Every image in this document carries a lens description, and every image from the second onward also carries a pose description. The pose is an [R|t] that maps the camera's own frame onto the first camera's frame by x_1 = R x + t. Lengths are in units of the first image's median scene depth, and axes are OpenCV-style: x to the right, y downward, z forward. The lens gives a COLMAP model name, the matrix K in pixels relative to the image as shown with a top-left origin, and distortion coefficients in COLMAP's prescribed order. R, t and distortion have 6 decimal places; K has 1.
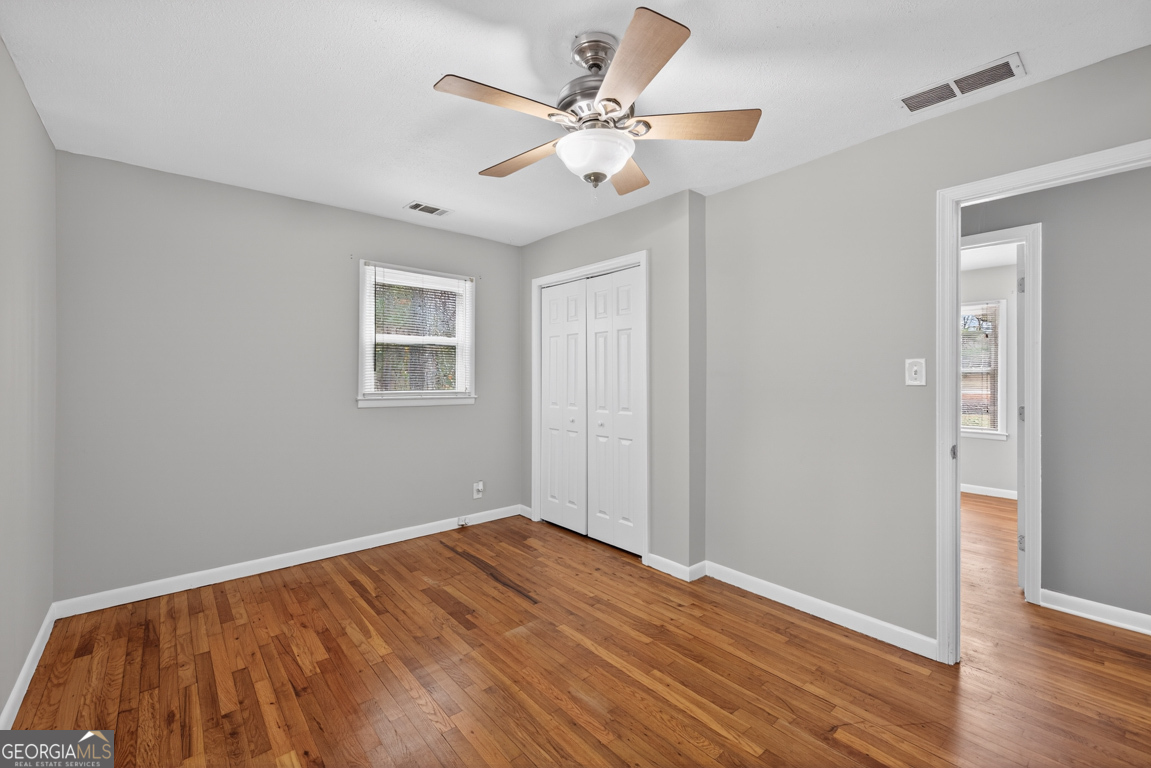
lens RADIAL K [[482.3, 0, 574.9], [0, 482.3, 369.8], [0, 0, 1]] dist [0.002635, -0.000046]
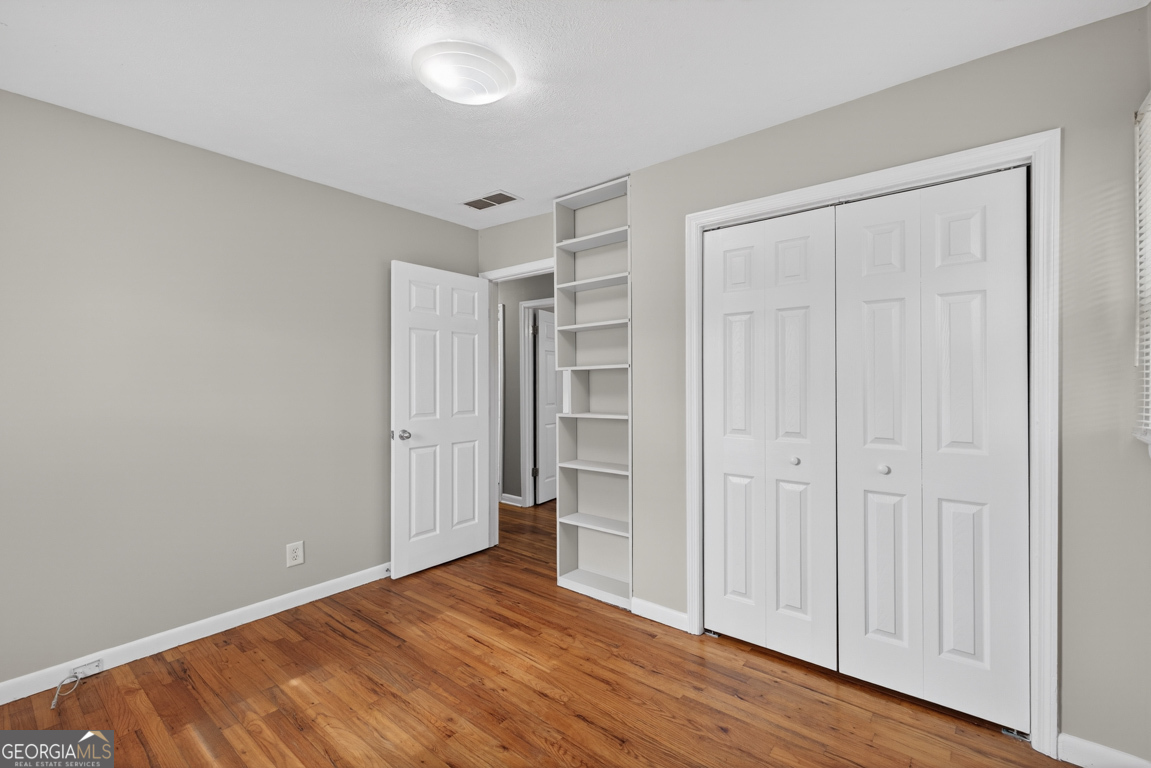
lens RADIAL K [[509.6, 0, 575.5], [0, 509.6, 384.0], [0, 0, 1]] dist [0.022571, 0.000011]
pose [[0.982144, -0.000876, 0.188130, -0.513334], [-0.000666, 0.999967, 0.008132, 0.014045], [-0.188130, -0.008113, 0.982111, 0.648497]]
